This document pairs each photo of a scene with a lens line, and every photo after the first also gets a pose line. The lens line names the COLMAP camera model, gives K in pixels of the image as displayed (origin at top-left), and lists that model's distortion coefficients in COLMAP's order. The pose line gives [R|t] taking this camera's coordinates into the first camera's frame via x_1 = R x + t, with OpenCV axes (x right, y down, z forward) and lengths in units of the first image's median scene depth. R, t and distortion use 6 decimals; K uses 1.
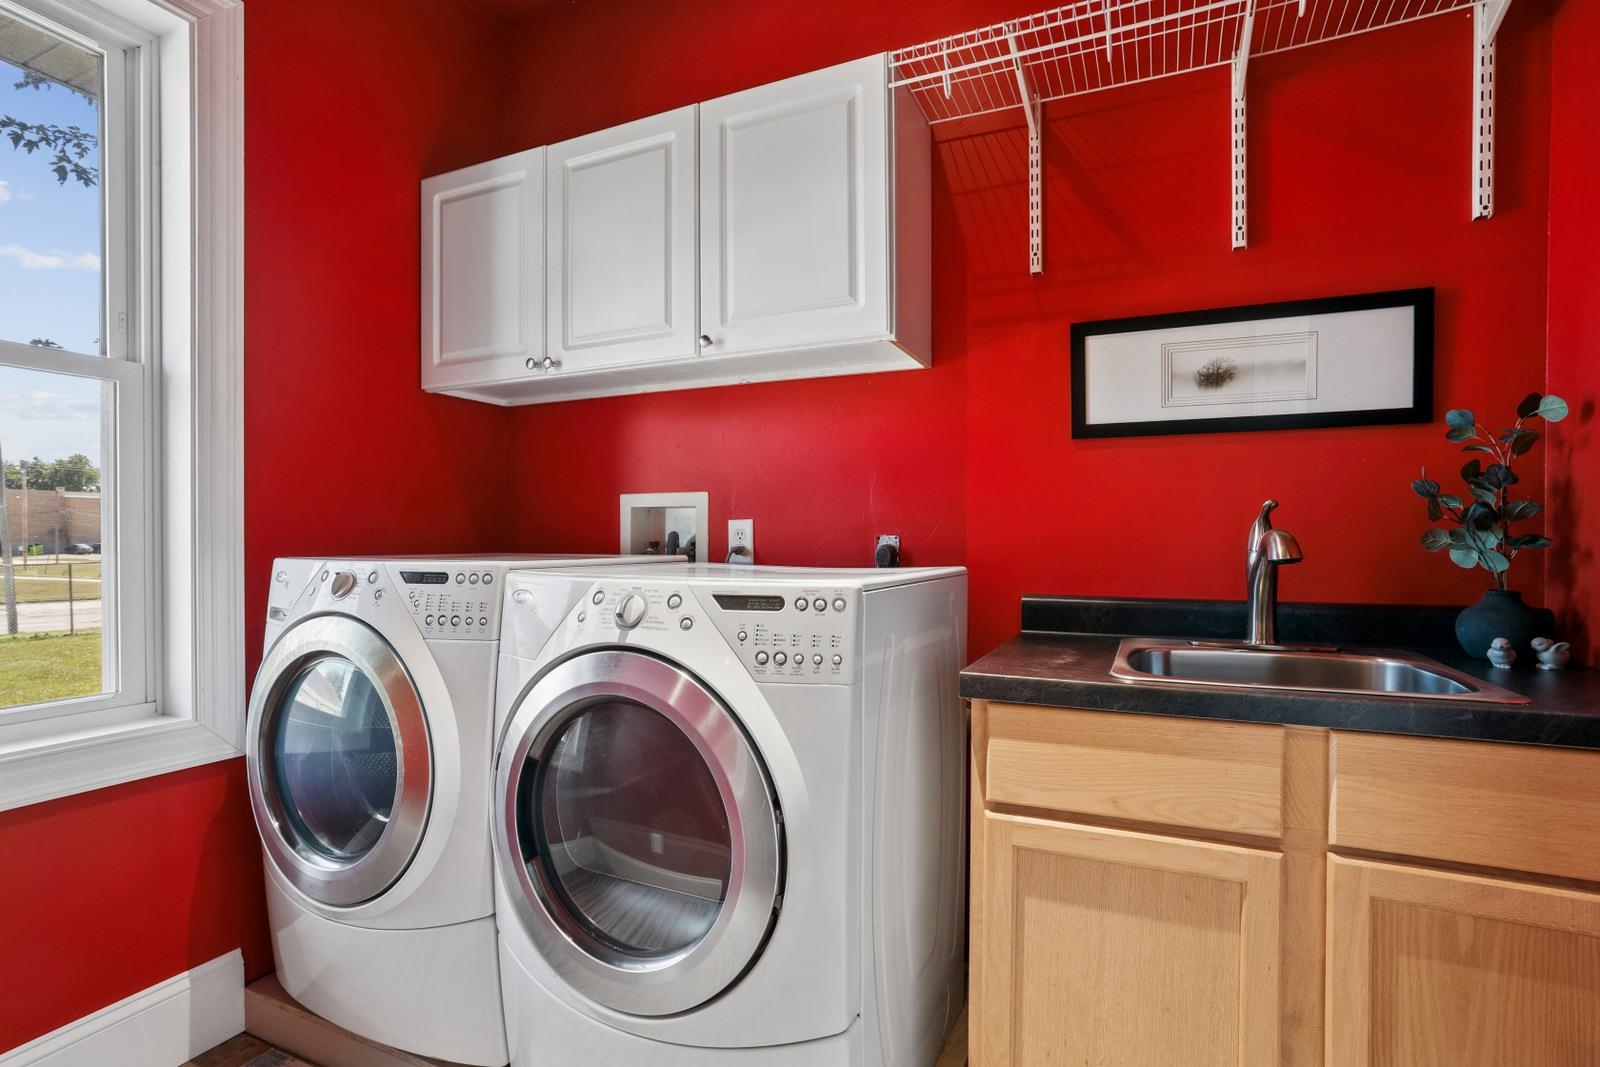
lens RADIAL K [[777.8, 0, 799.5], [0, 777.8, 540.4], [0, 0, 1]] dist [-0.050735, 0.006934]
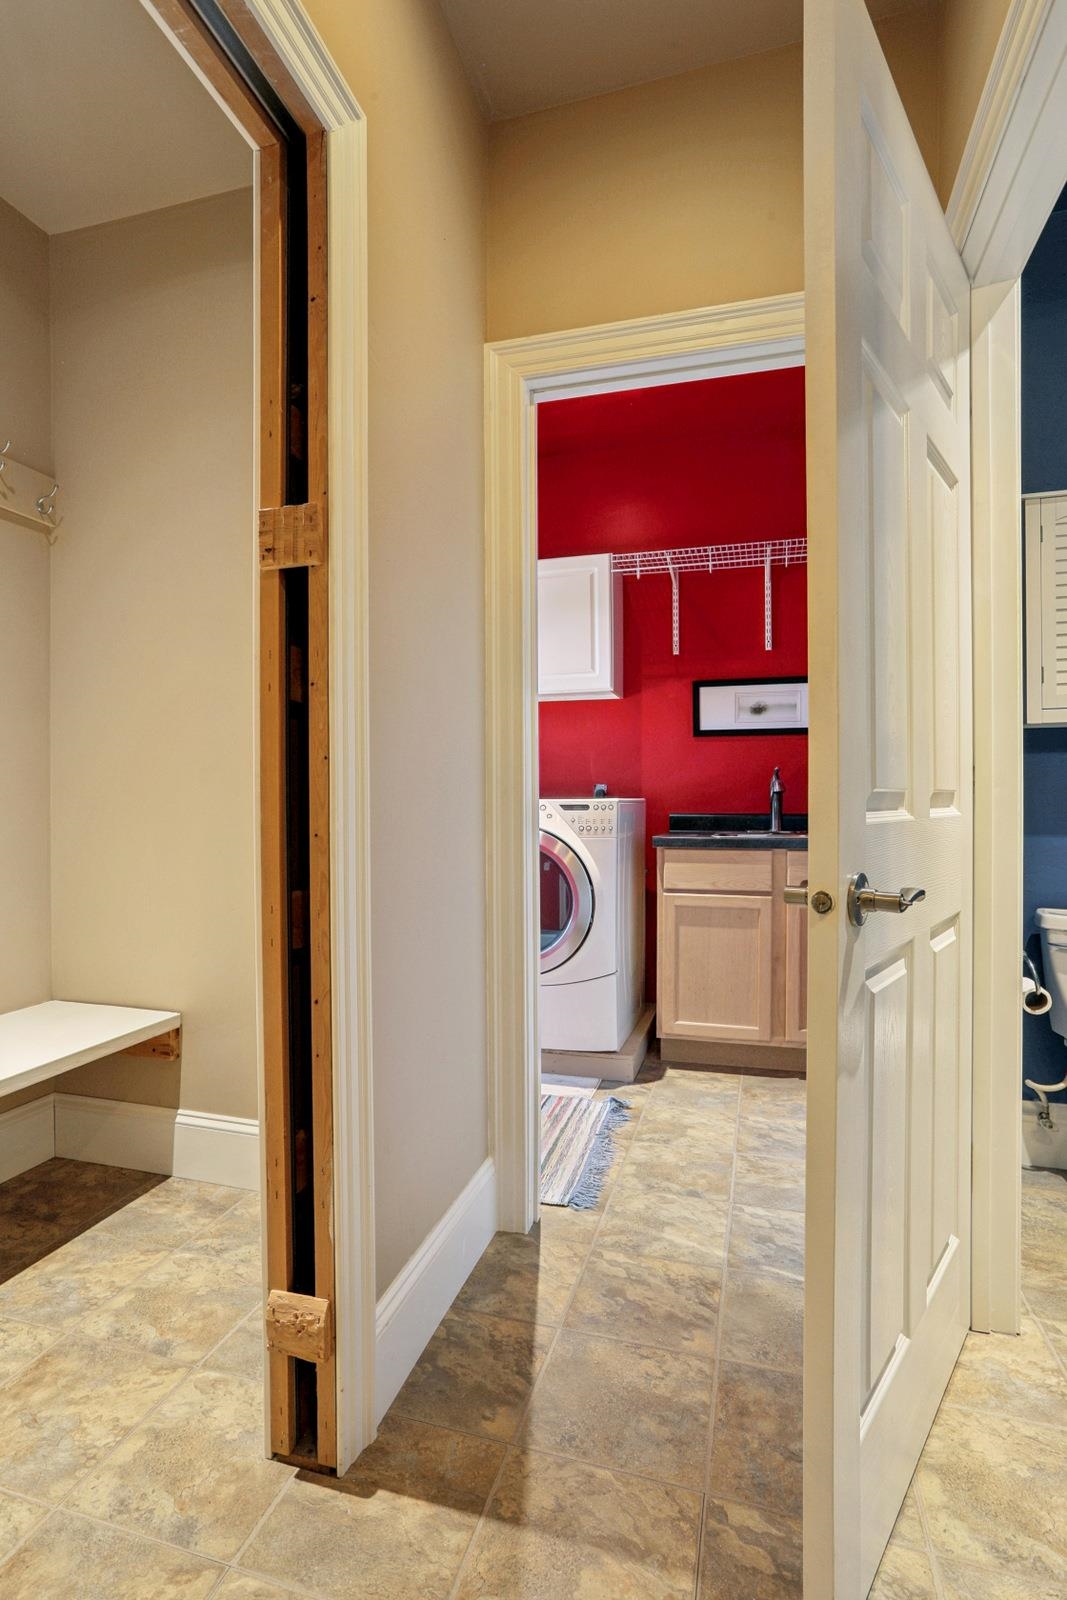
lens RADIAL K [[777.8, 0, 532.7], [0, 777.8, 800.2], [0, 0, 1]] dist [-0.050735, 0.006934]
pose [[0.988784, -0.005564, 0.149252, -0.450055], [0.005548, 0.999984, 0.000523, 0.041018], [-0.149253, 0.000311, 0.988799, -1.161695]]
